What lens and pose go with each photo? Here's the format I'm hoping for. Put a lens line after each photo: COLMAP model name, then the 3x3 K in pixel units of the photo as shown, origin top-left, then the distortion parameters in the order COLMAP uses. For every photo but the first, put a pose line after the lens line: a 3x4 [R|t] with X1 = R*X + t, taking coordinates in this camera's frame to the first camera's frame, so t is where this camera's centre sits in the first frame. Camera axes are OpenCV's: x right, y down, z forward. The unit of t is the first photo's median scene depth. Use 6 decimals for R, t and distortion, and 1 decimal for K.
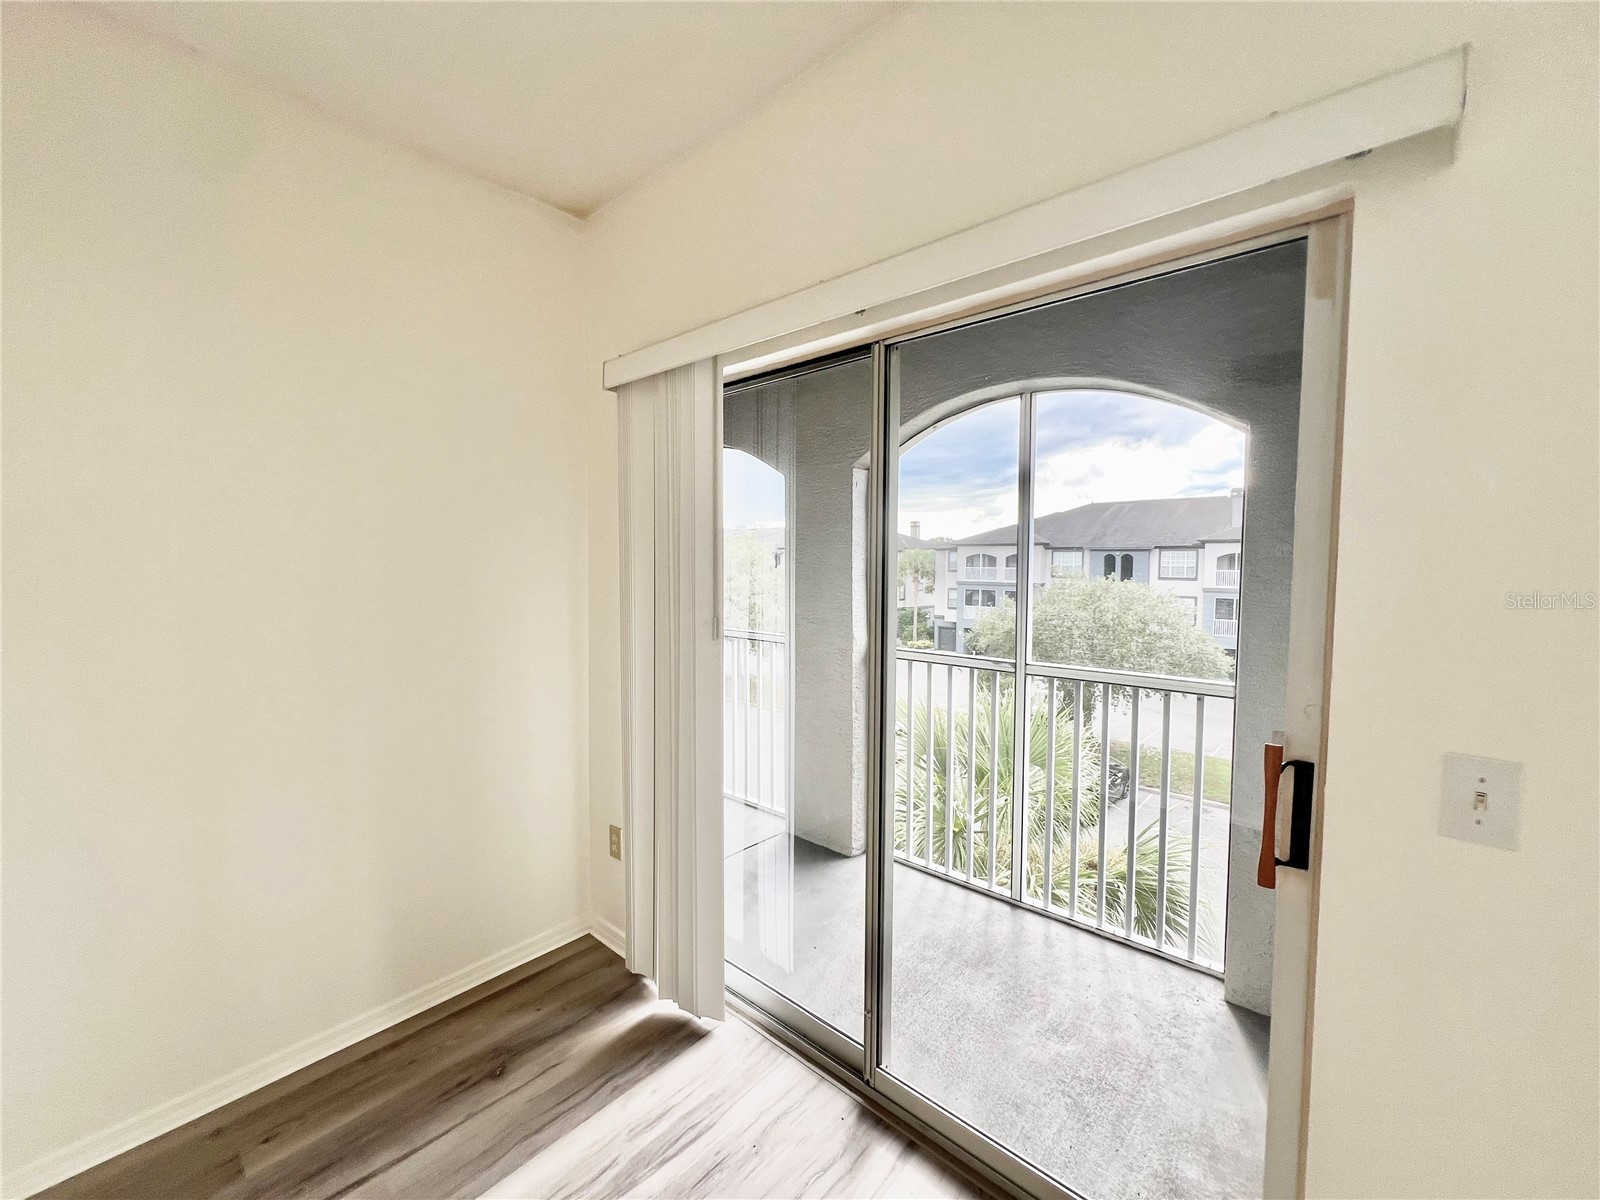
lens RADIAL K [[642.6, 0, 799.0], [0, 642.6, 597.8], [0, 0, 1]] dist [-0.003124, 0.000801]
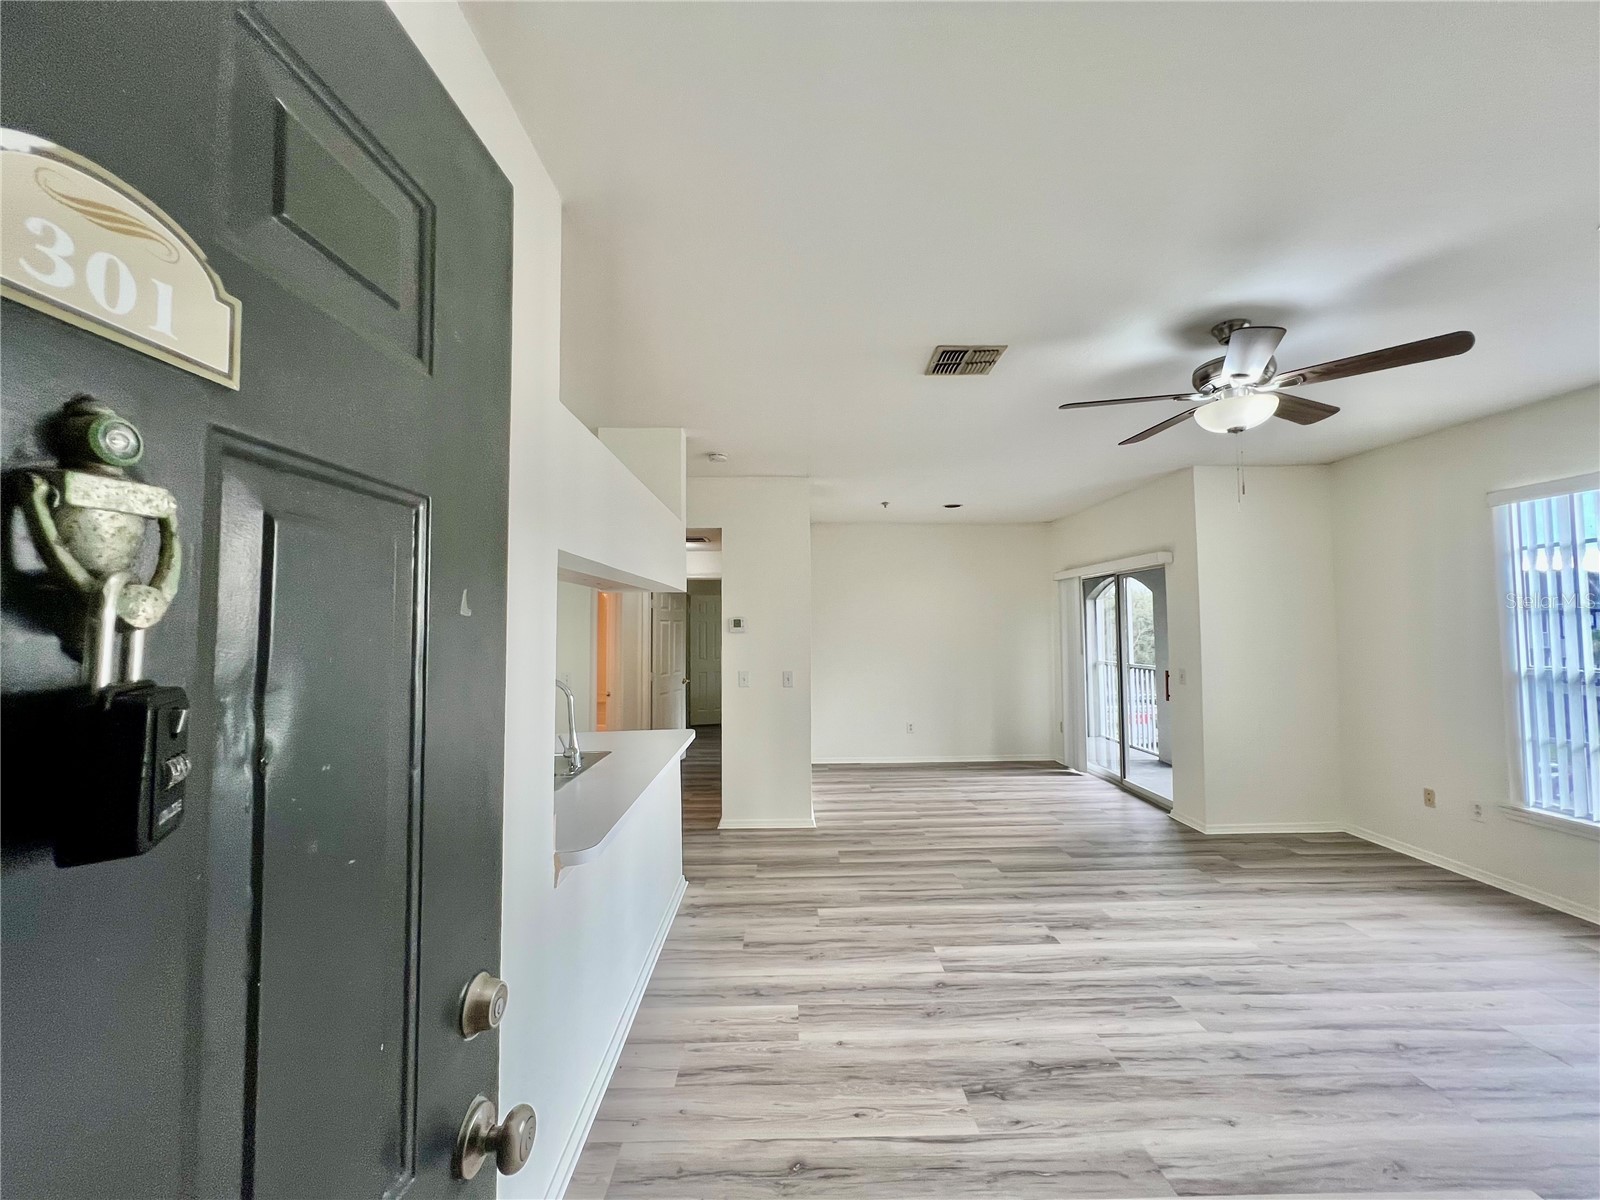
lens RADIAL K [[642.6, 0, 799.0], [0, 642.6, 597.8], [0, 0, 1]] dist [-0.003124, 0.000801]
pose [[0.680848, -0.043293, -0.731144, 0.055049], [-0.033590, 0.995356, -0.090217, 0.004837], [0.731654, 0.085983, 0.676232, -0.099202]]
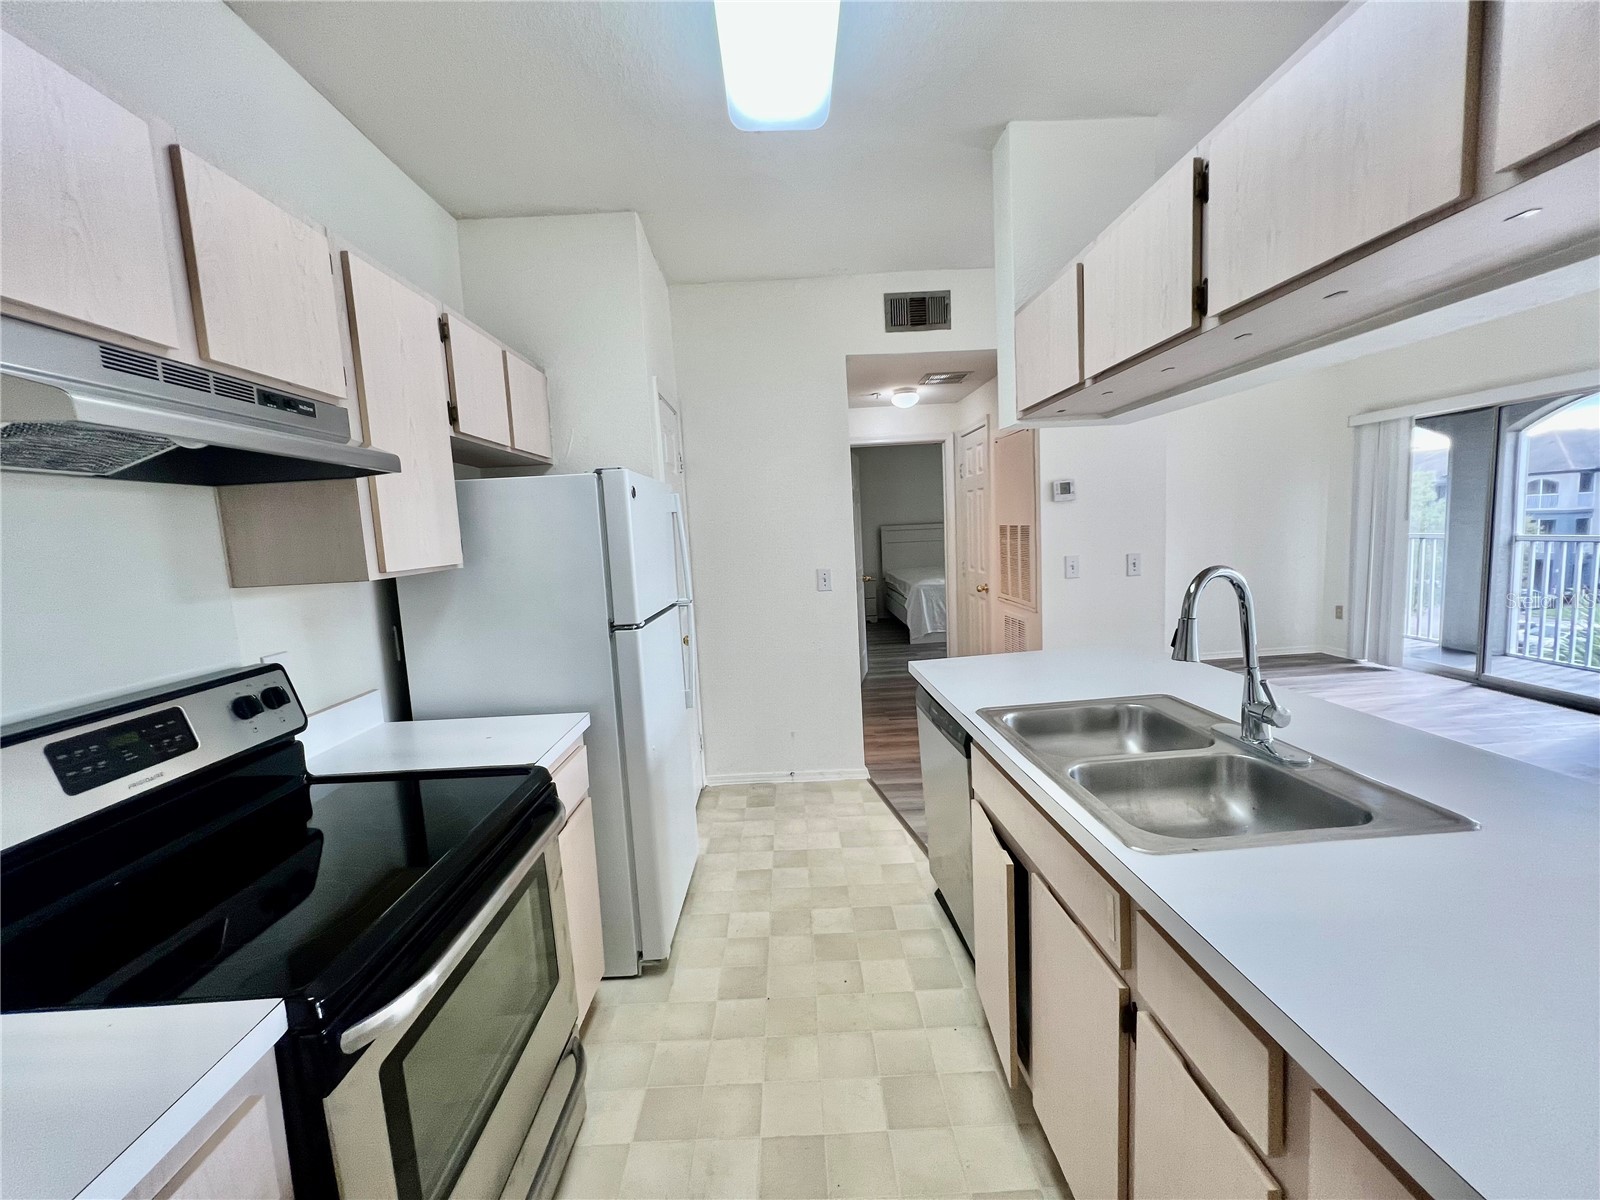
lens RADIAL K [[642.6, 0, 799.0], [0, 642.6, 597.8], [0, 0, 1]] dist [-0.003124, 0.000801]
pose [[0.685381, 0.040081, -0.727081, 0.003637], [0.013219, 0.997635, 0.067456, 0.006973], [0.728065, -0.055844, 0.683230, -0.108008]]
